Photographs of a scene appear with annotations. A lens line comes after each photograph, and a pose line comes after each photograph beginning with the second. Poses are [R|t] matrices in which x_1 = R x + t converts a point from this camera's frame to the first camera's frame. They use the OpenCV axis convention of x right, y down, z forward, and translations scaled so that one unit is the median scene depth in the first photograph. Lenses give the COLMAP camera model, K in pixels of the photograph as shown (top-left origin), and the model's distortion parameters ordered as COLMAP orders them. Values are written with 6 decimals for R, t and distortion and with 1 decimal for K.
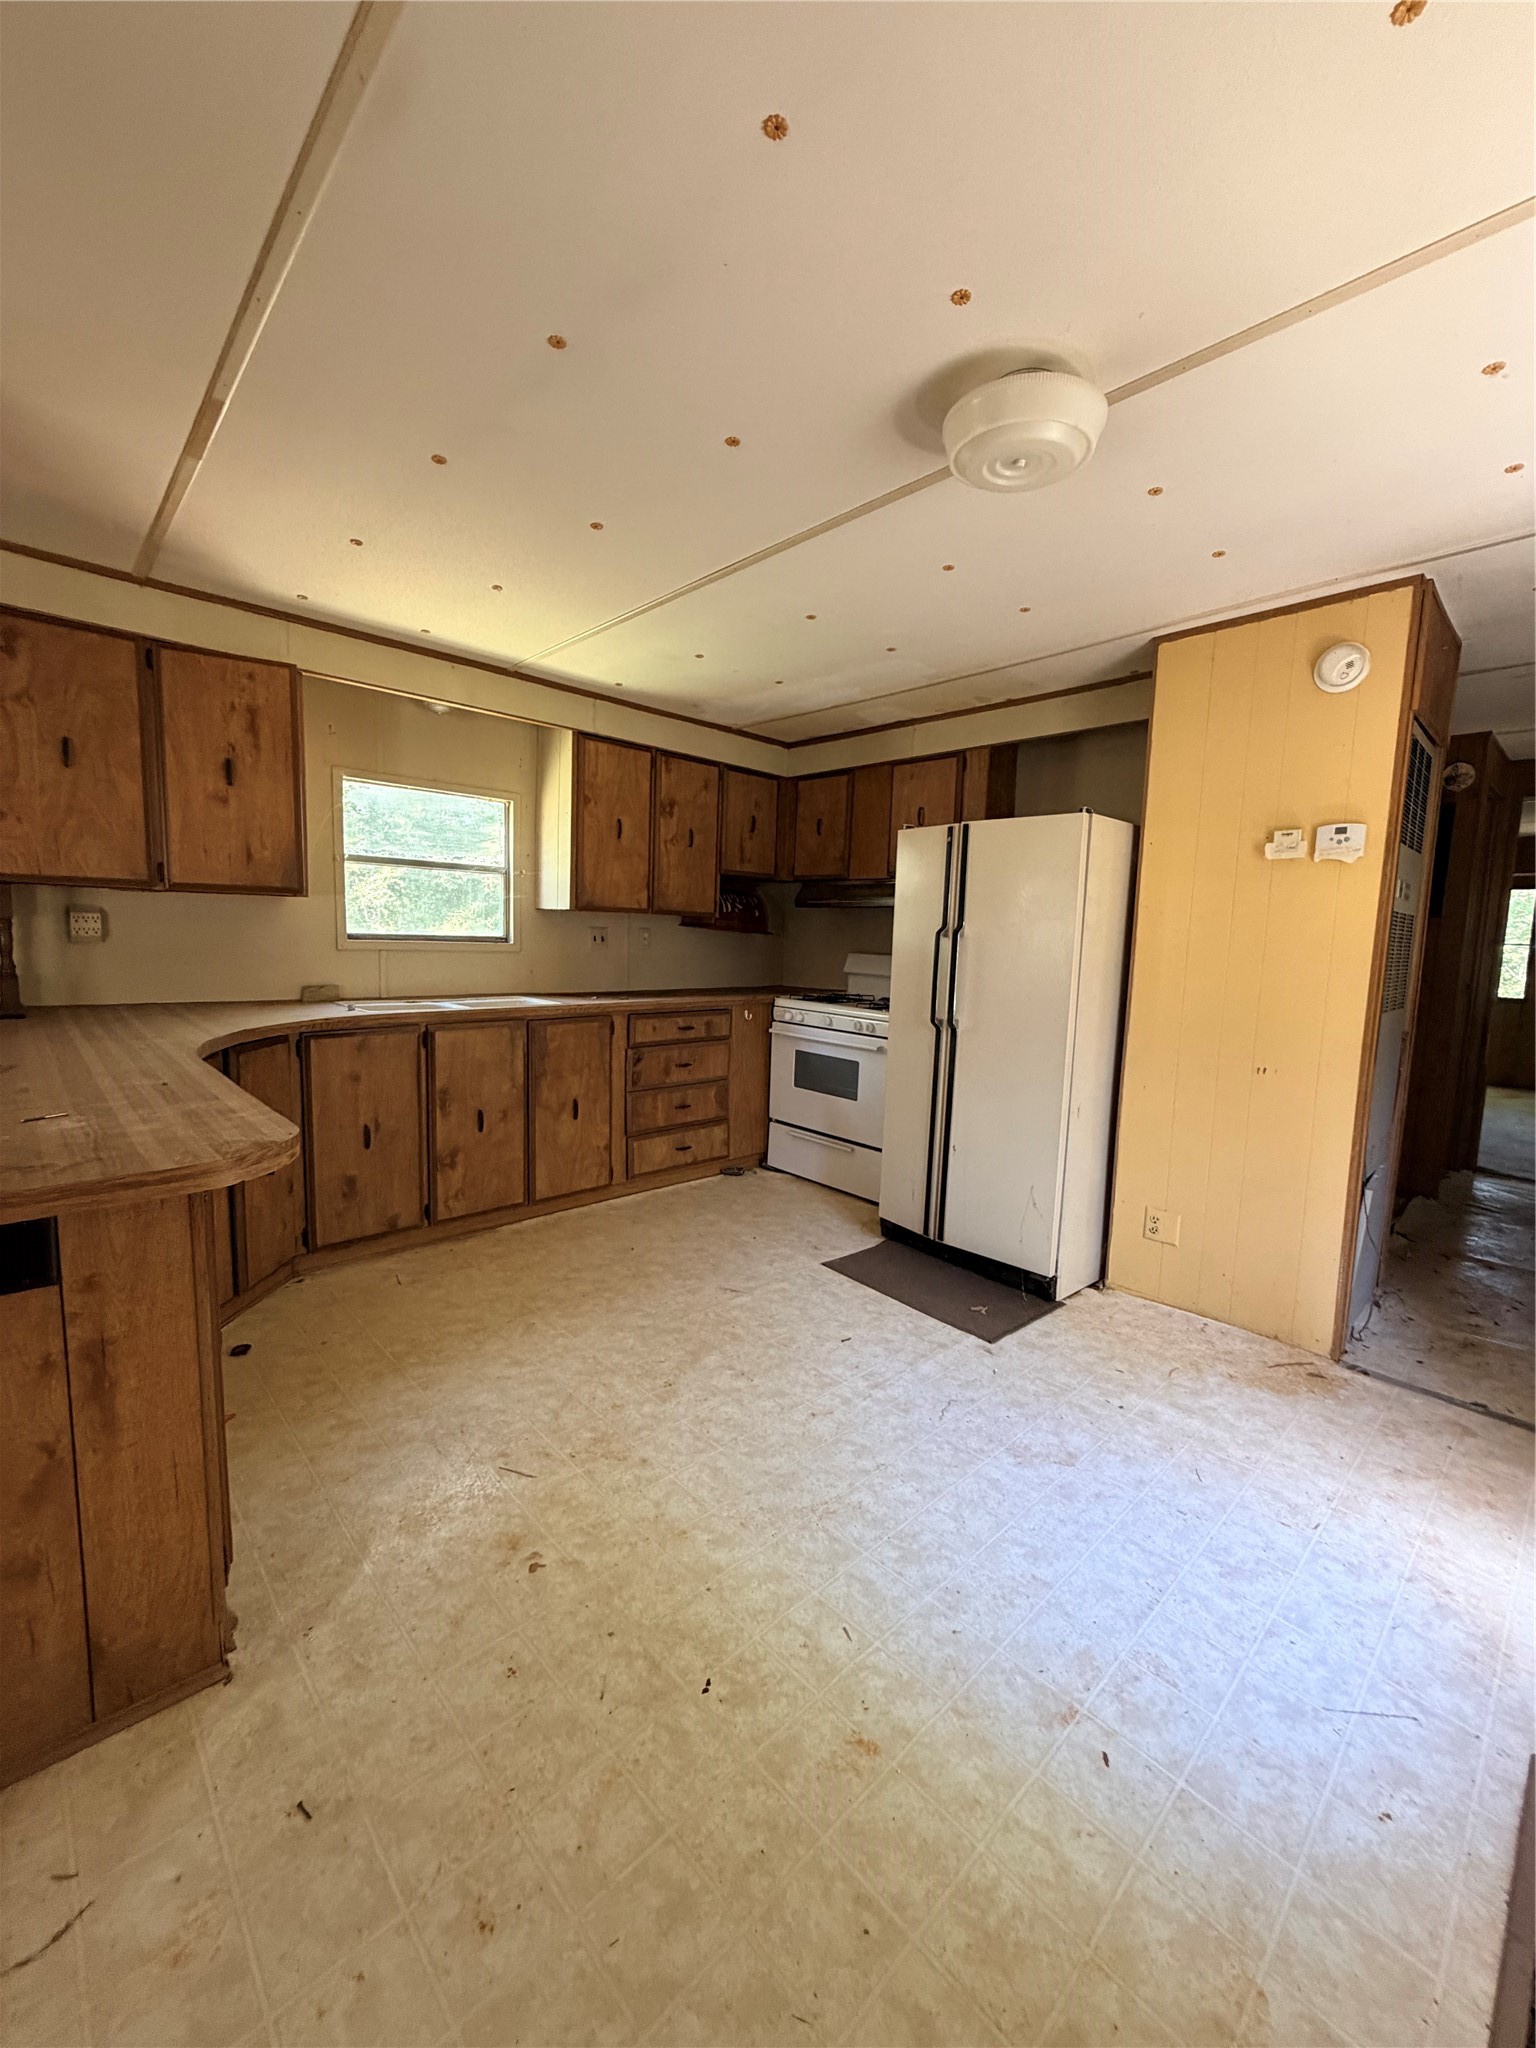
lens RADIAL K [[818.9, 0, 766.5], [0, 818.9, 1015.6], [0, 0, 1]] dist [0.000269, 0.000070]
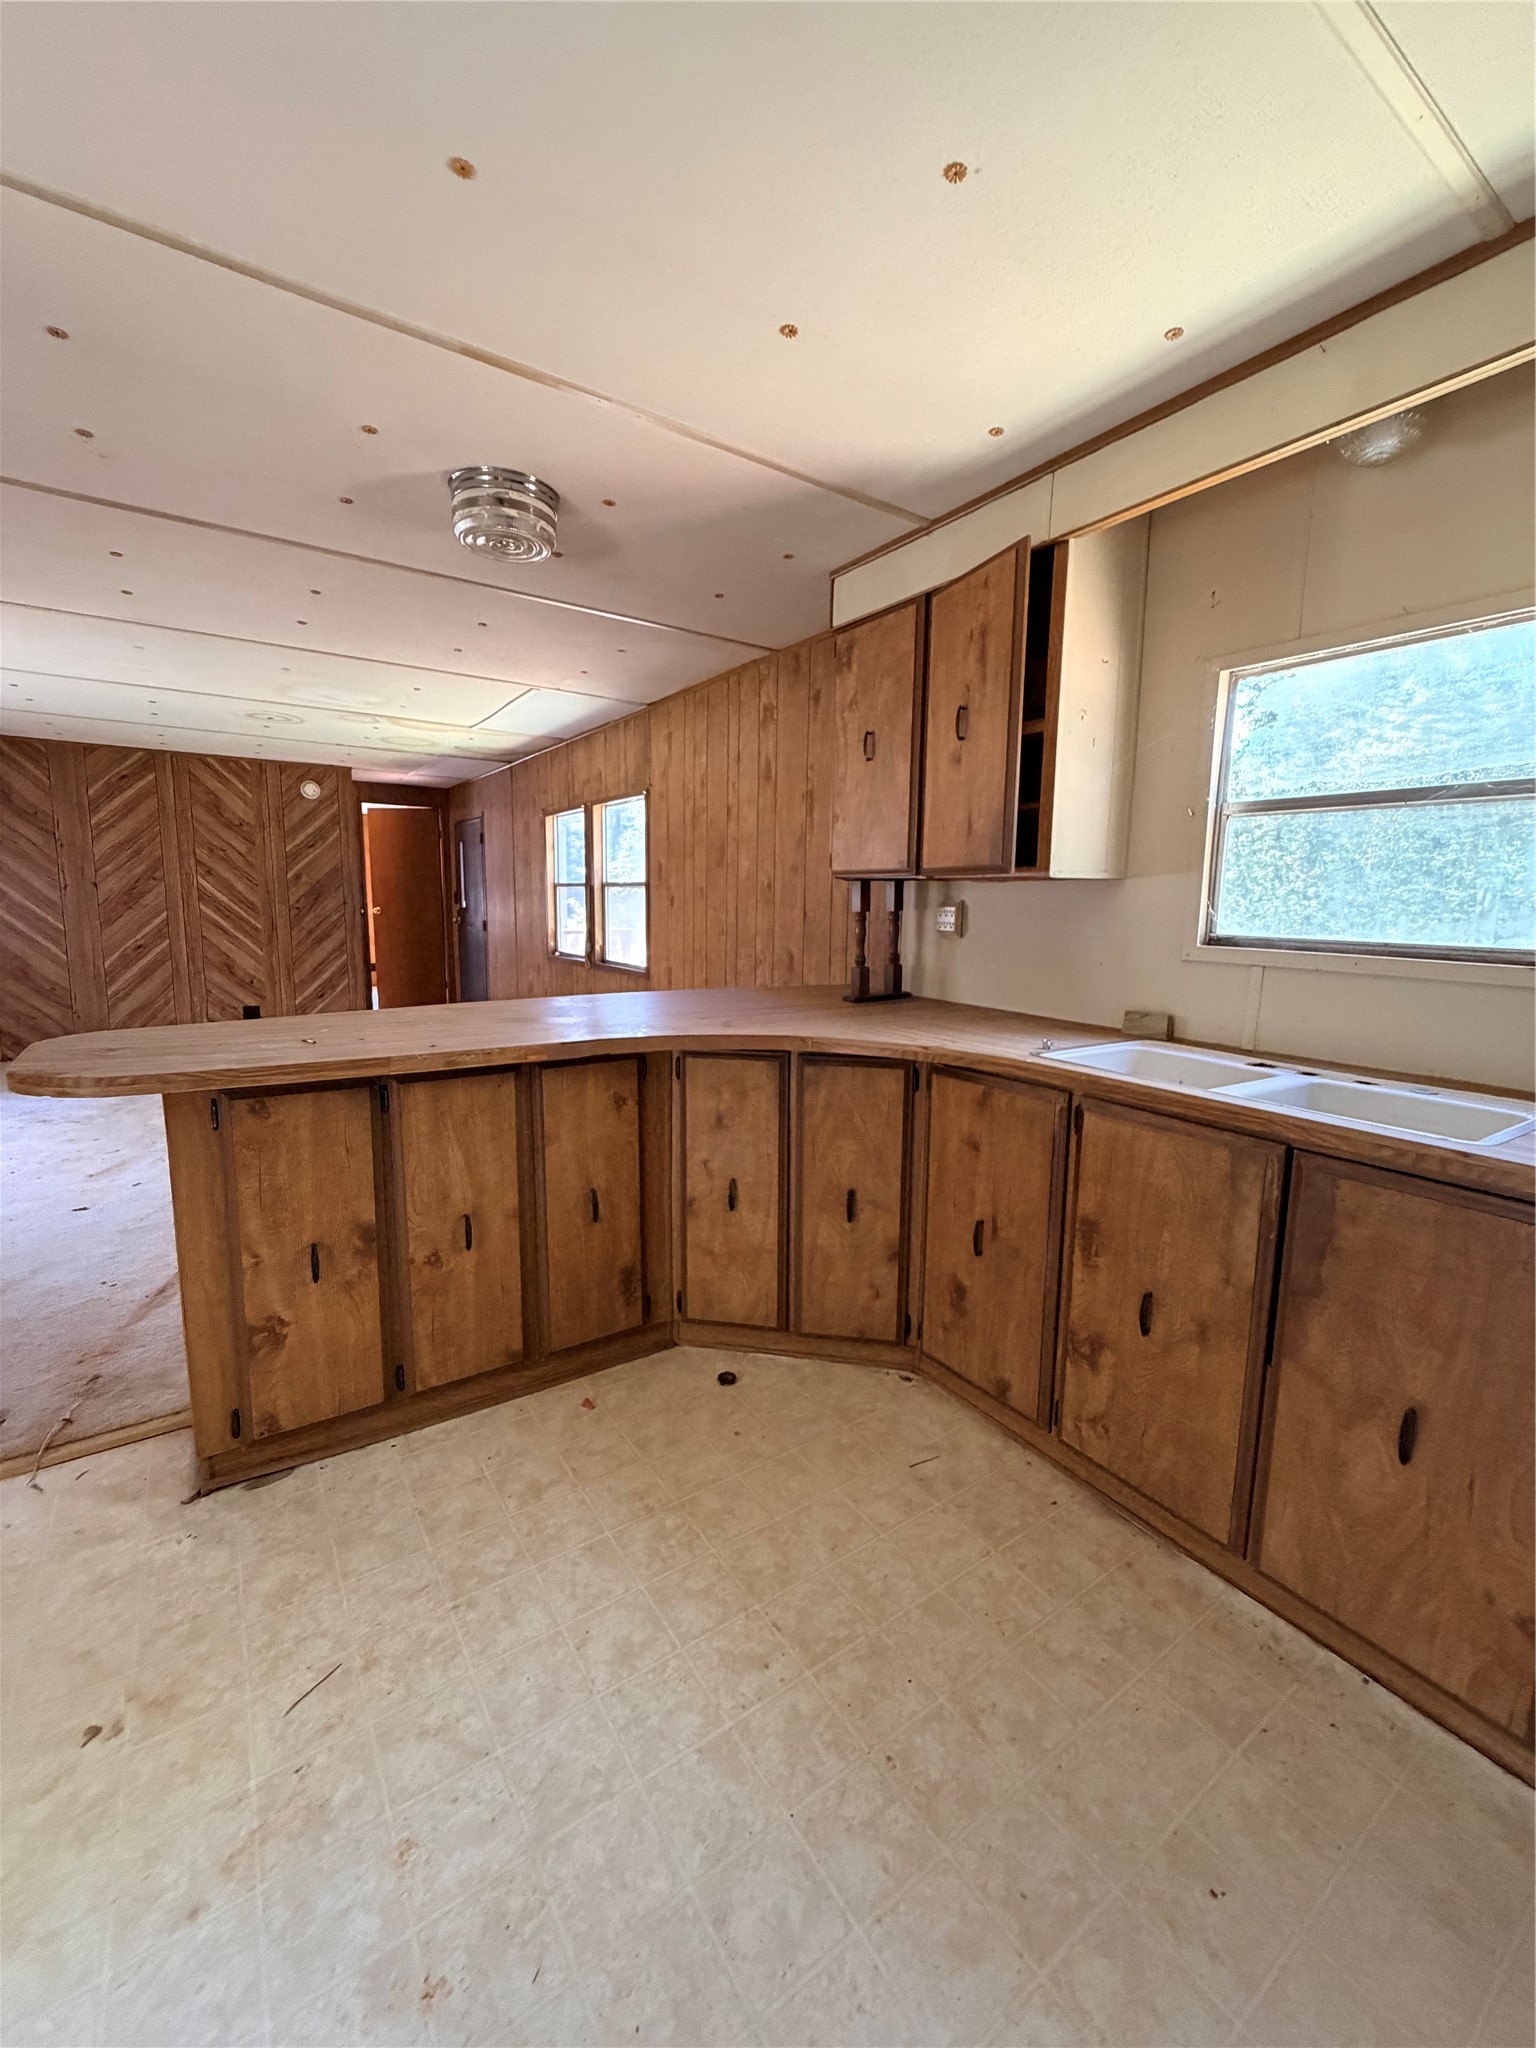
lens RADIAL K [[818.9, 0, 766.5], [0, 818.9, 1015.6], [0, 0, 1]] dist [0.000269, 0.000070]
pose [[-0.154851, 0.104258, -0.982421, 0.146610], [-0.128183, 0.983890, 0.124619, -0.077602], [0.979587, 0.145227, -0.138992, 0.797891]]
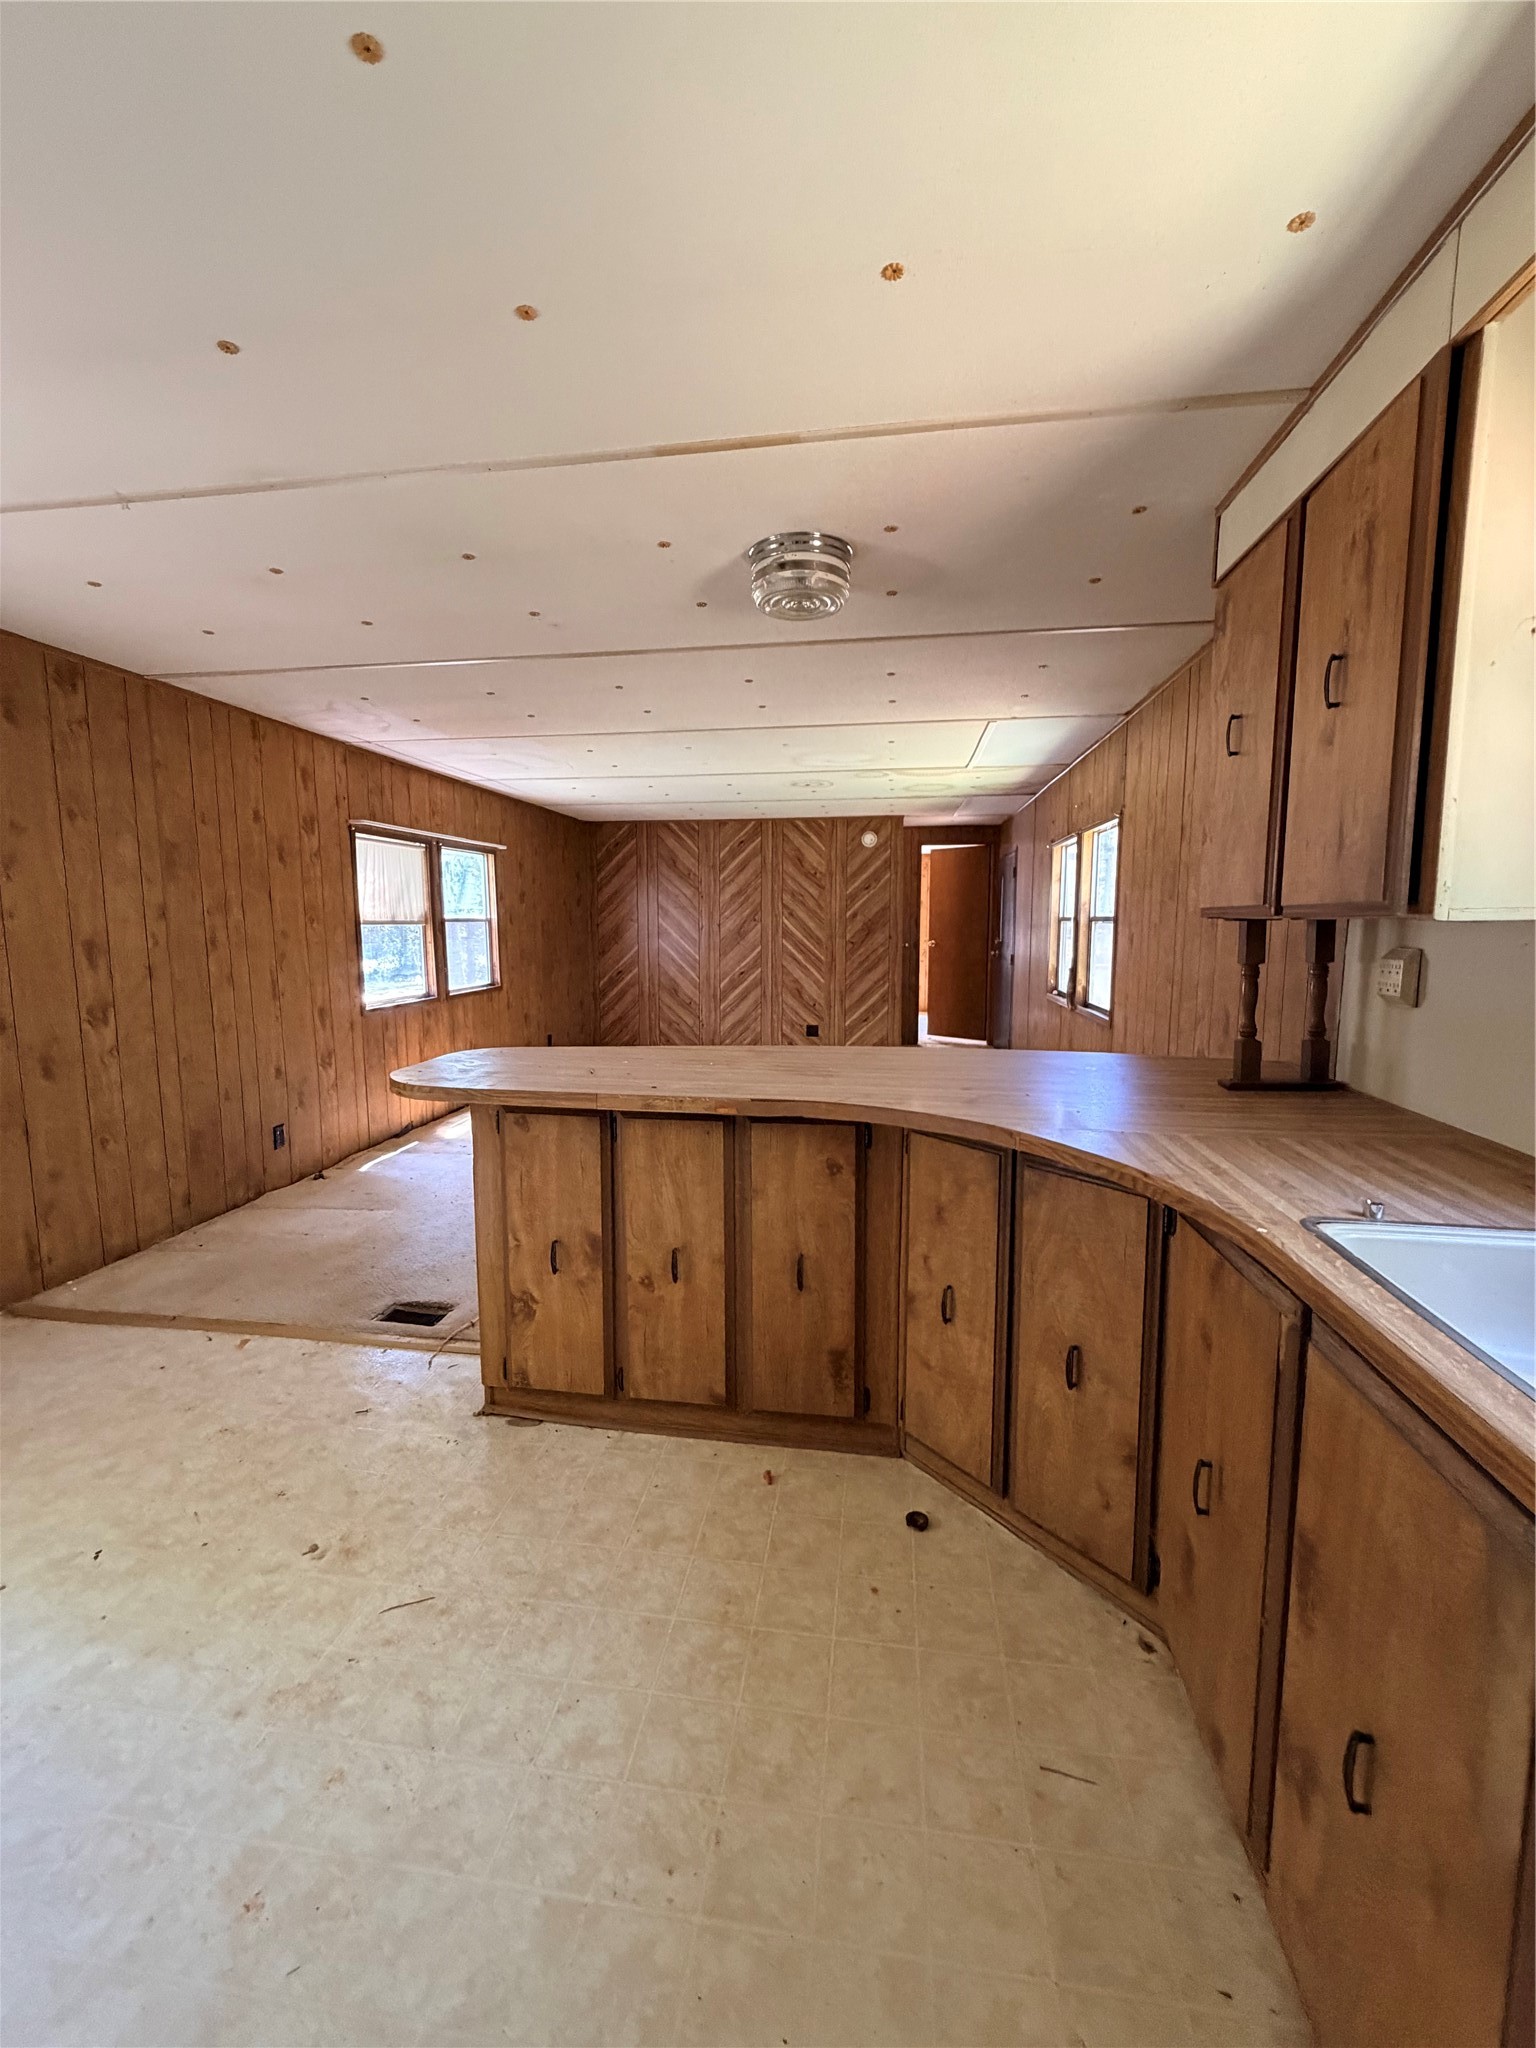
lens RADIAL K [[818.9, 0, 766.5], [0, 818.9, 1015.6], [0, 0, 1]] dist [0.000269, 0.000070]
pose [[-0.783114, 0.039759, -0.620606, -0.054247], [-0.091282, 0.979795, 0.177956, -0.127345], [0.615142, 0.196010, -0.763662, 1.008594]]
